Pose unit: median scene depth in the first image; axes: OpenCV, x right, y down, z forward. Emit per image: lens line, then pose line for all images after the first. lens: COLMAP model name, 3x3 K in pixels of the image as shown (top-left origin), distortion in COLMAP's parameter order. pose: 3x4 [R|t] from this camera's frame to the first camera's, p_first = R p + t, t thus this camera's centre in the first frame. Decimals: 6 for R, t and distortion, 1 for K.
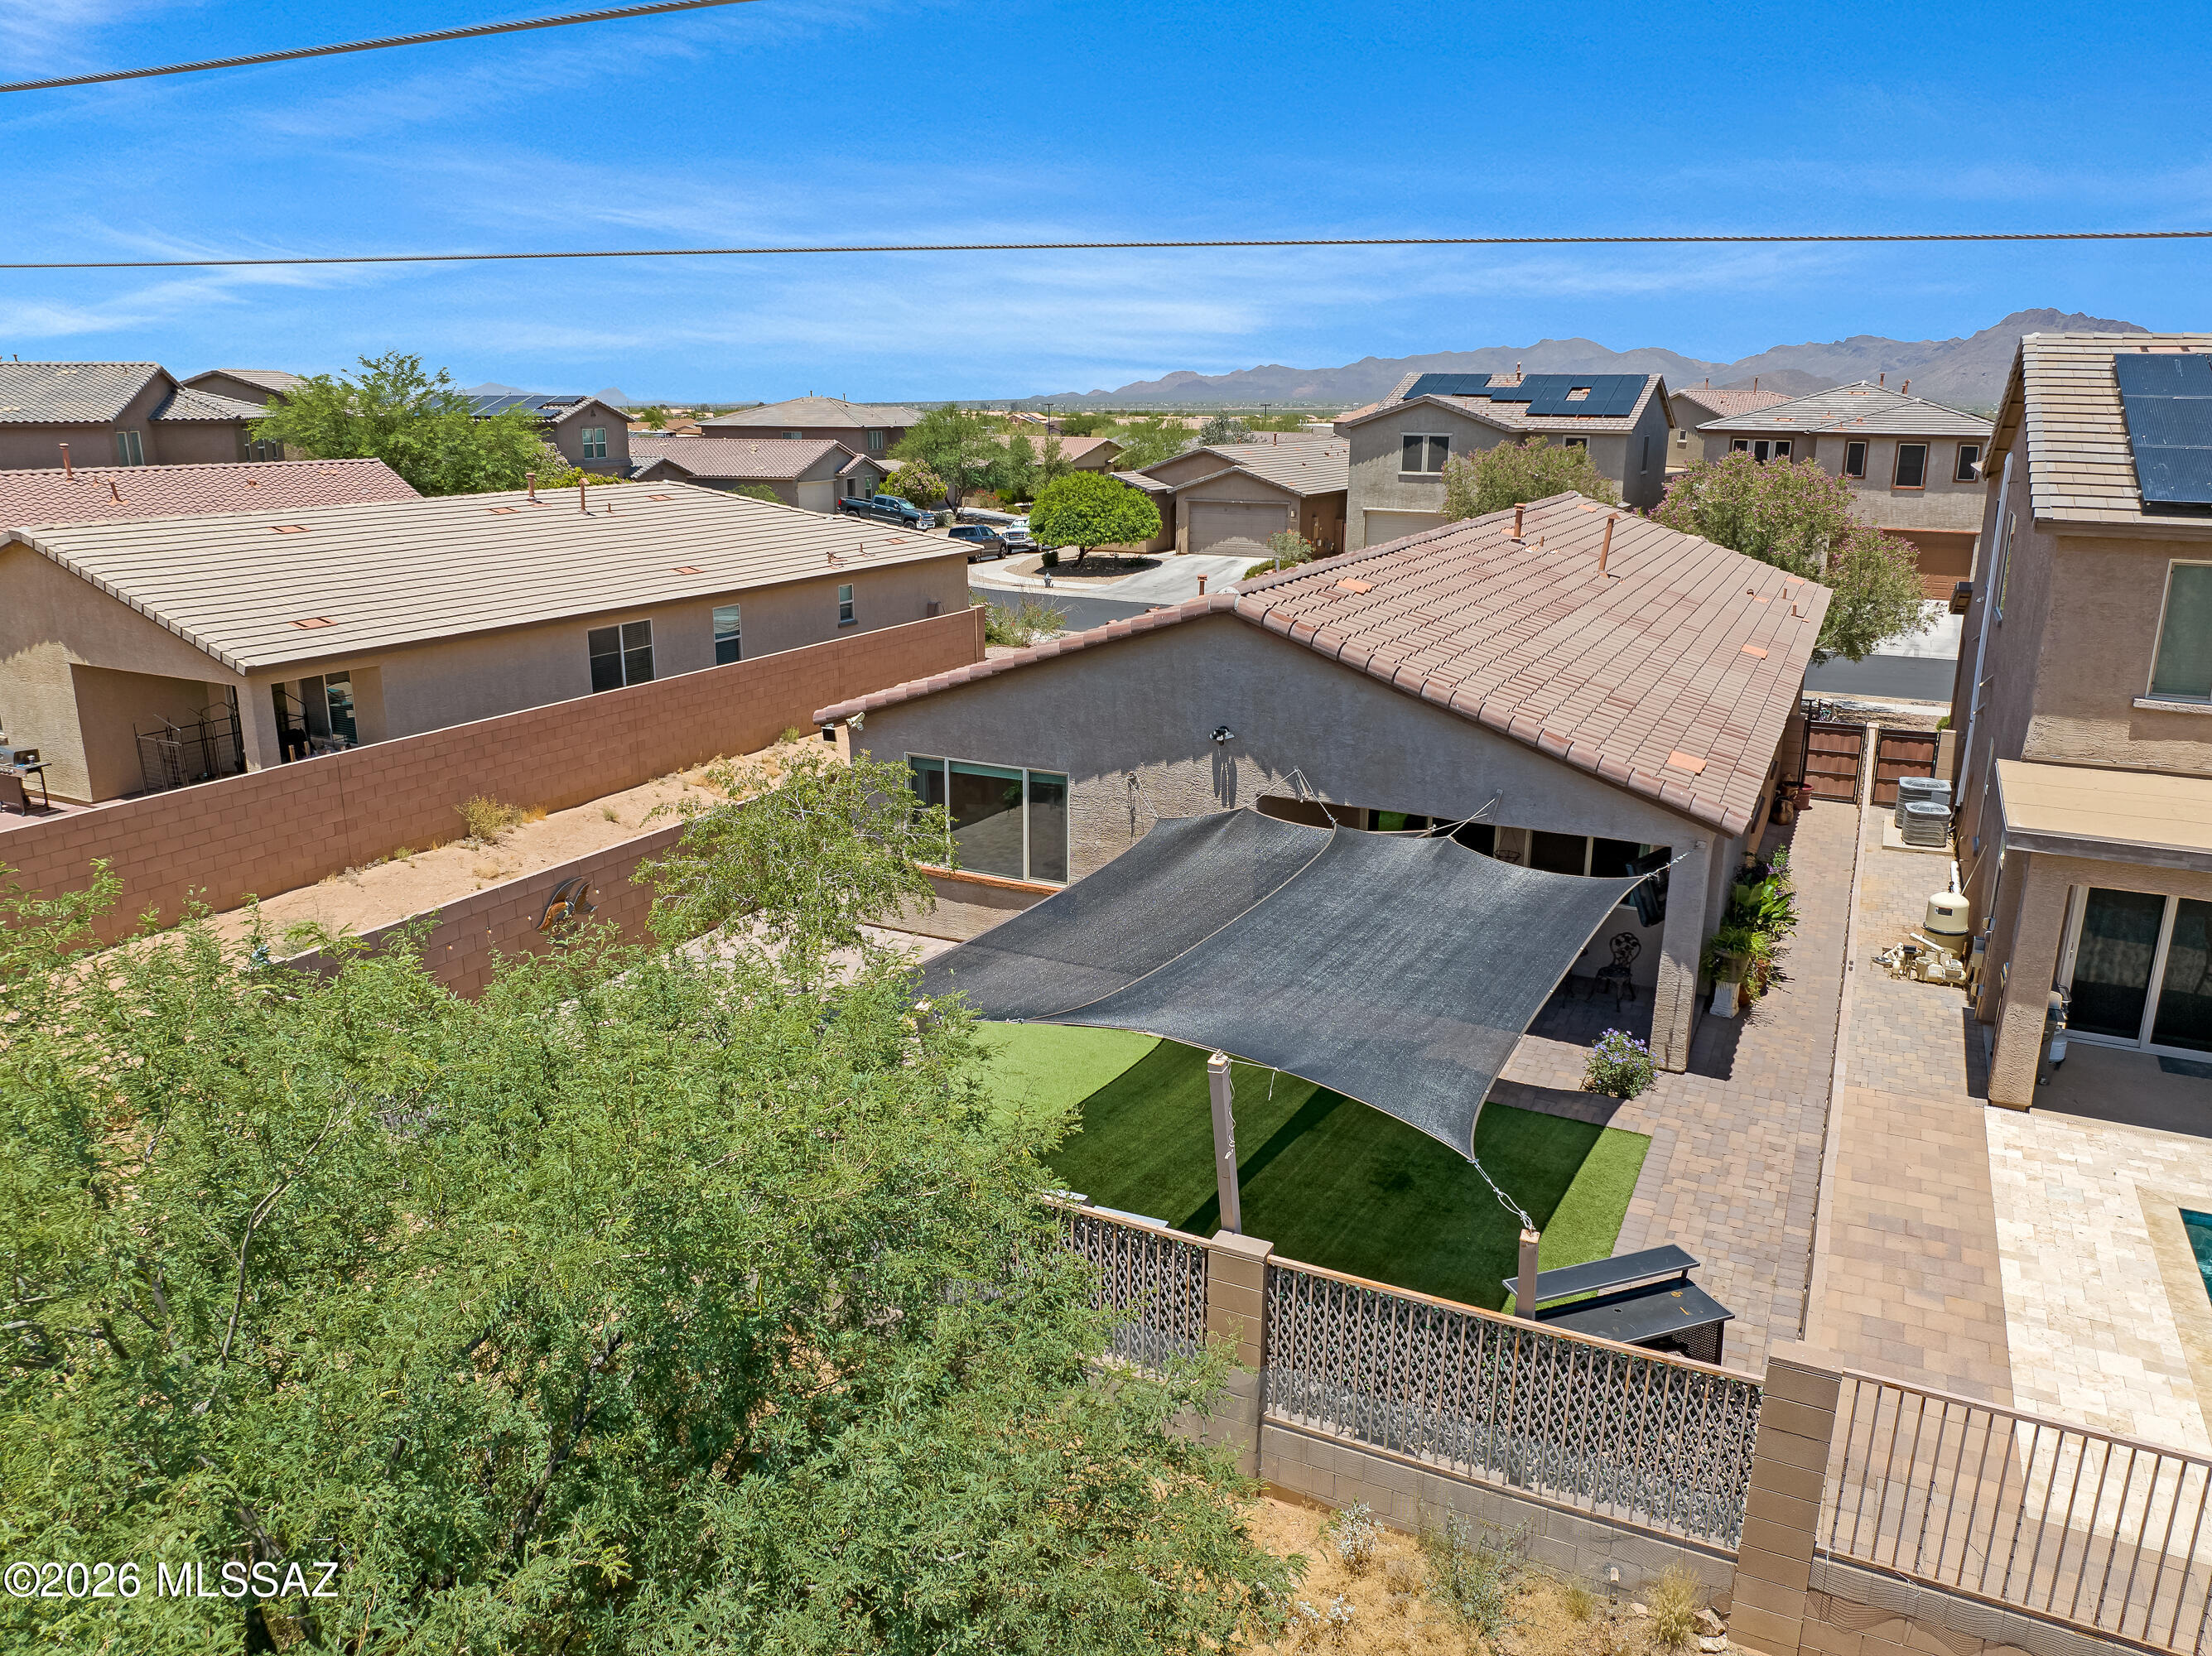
lens RADIAL K [[1558.2, 0, 1101.7], [0, 1558.2, 823.7], [0, 0, 1]] dist [-0.030967, 0.001267]
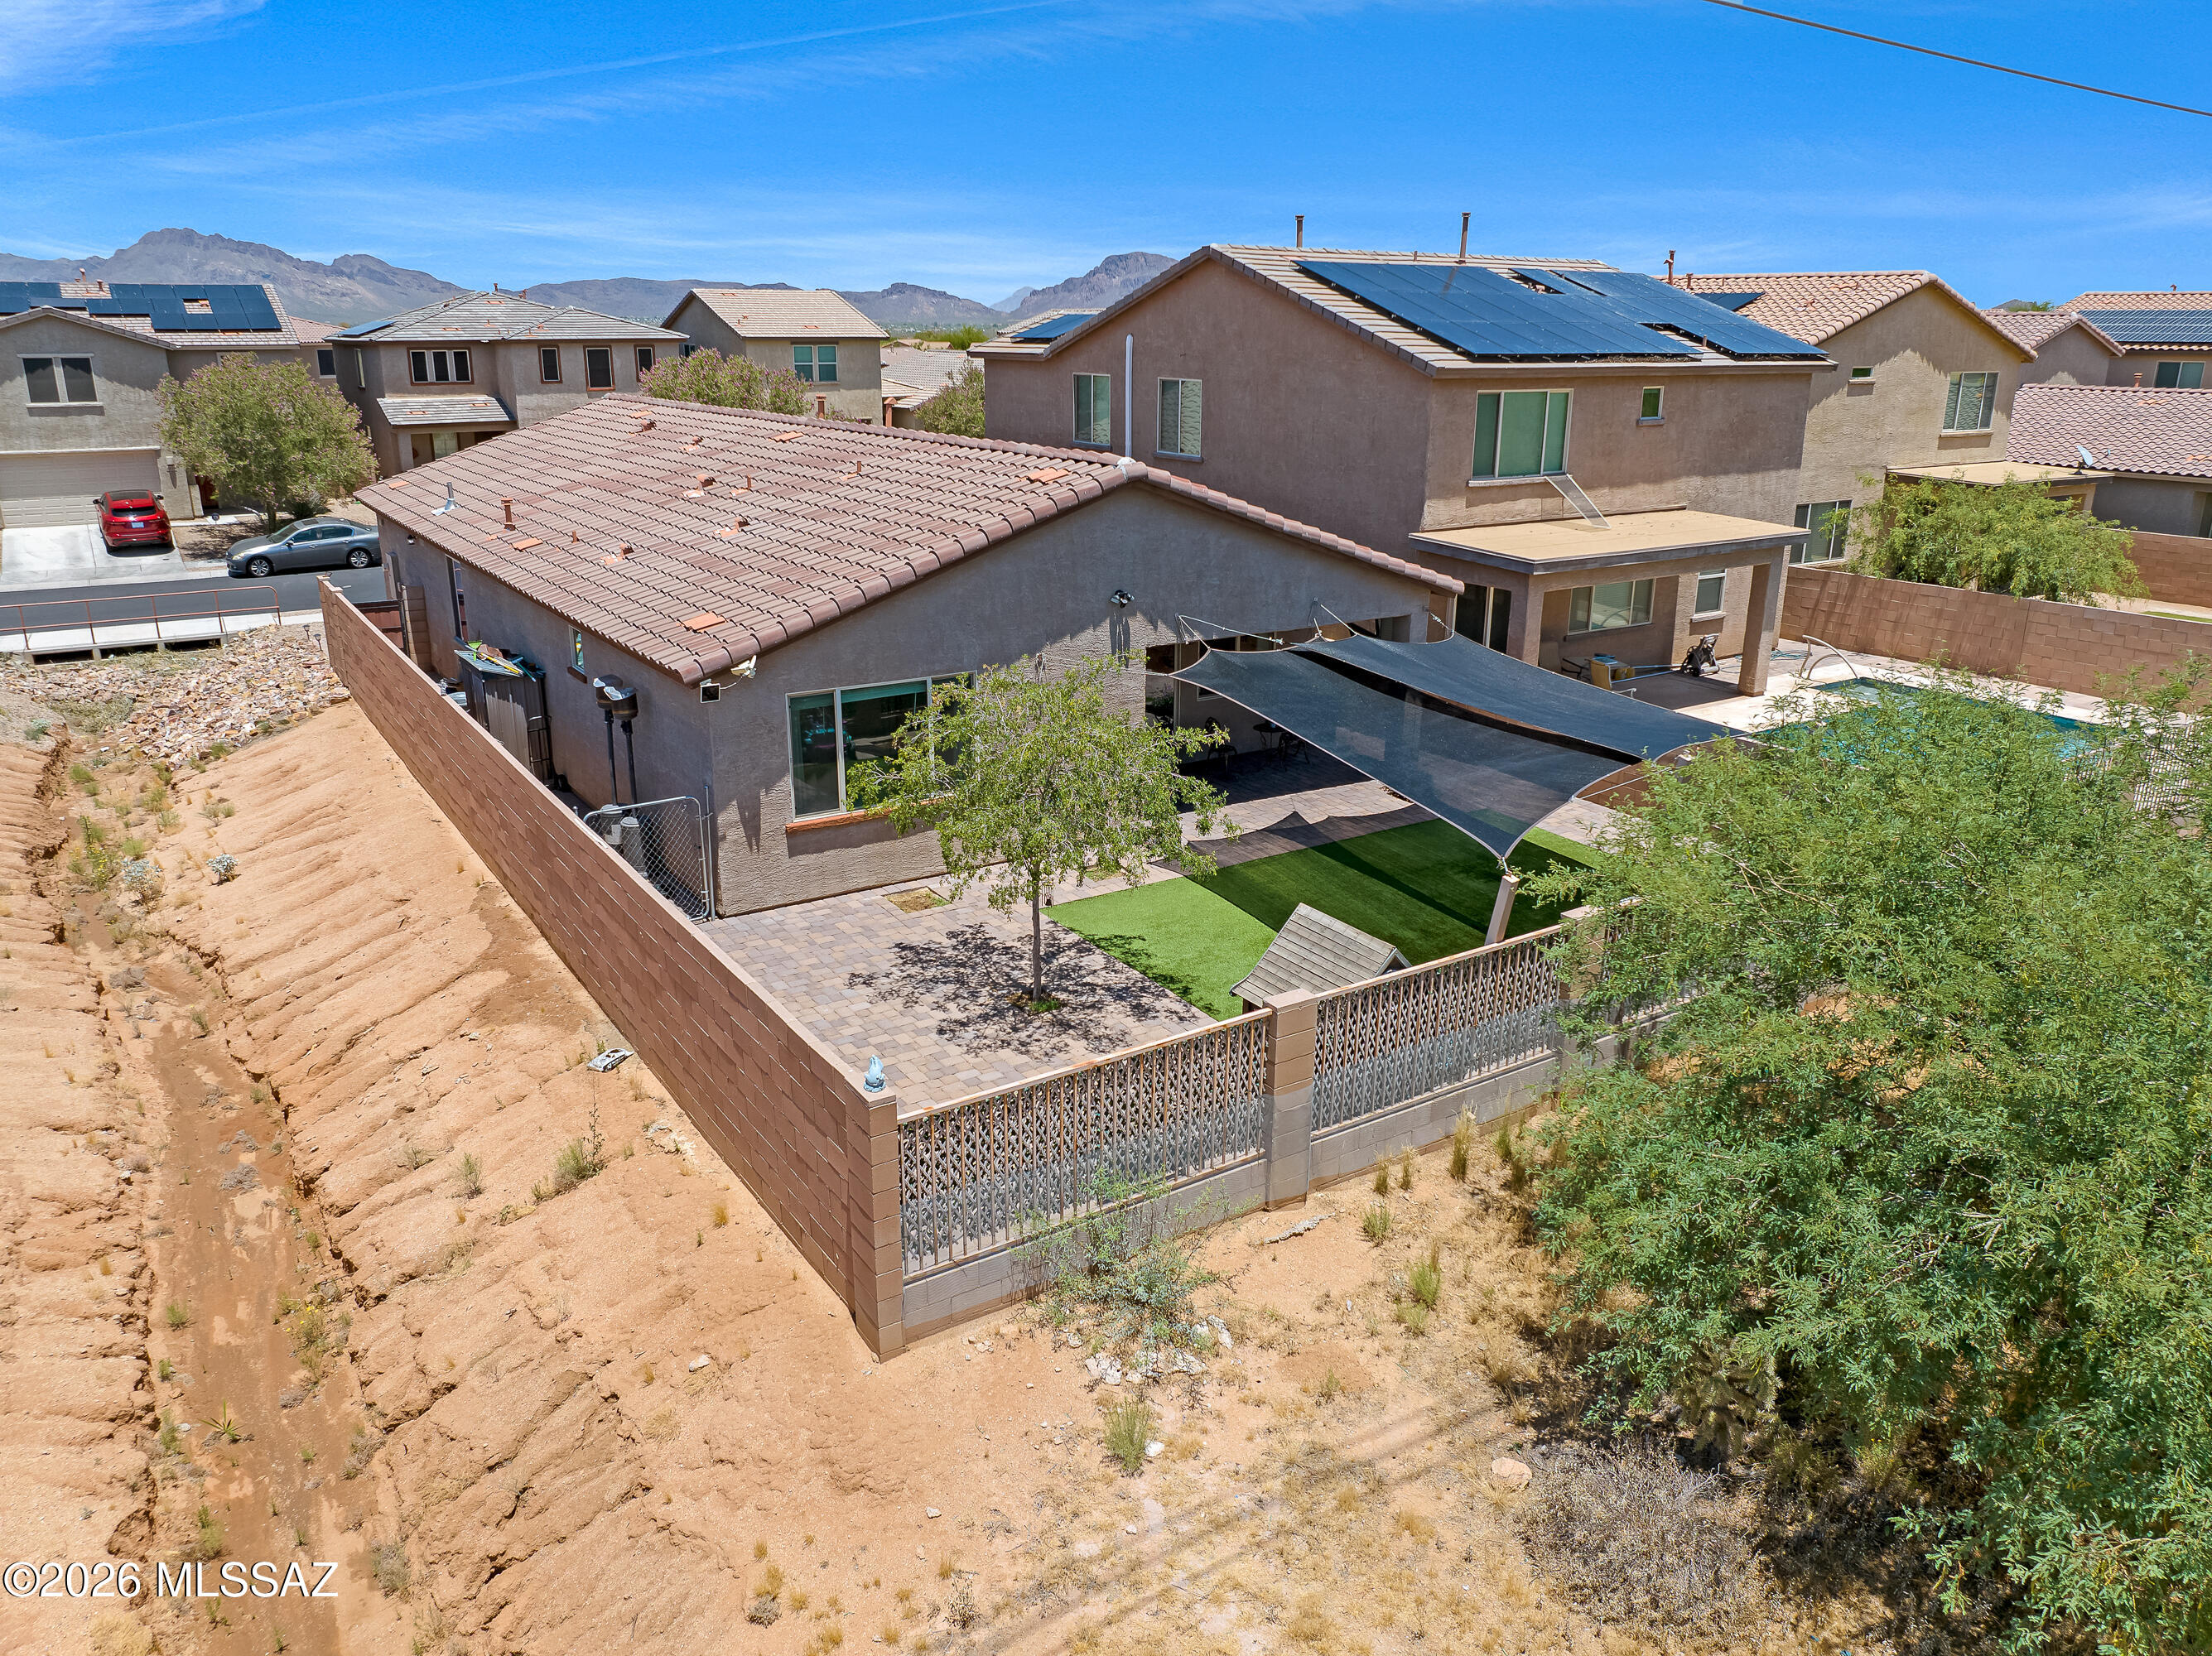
lens RADIAL K [[1558.2, 0, 1101.2], [0, 1558.2, 831.9], [0, 0, 1]] dist [-0.030967, 0.001267]
pose [[0.477926, -0.273826, 0.834629, -0.310205], [0.229435, 0.956100, 0.182299, -0.035922], [-0.847907, 0.104368, 0.519770, 0.158707]]
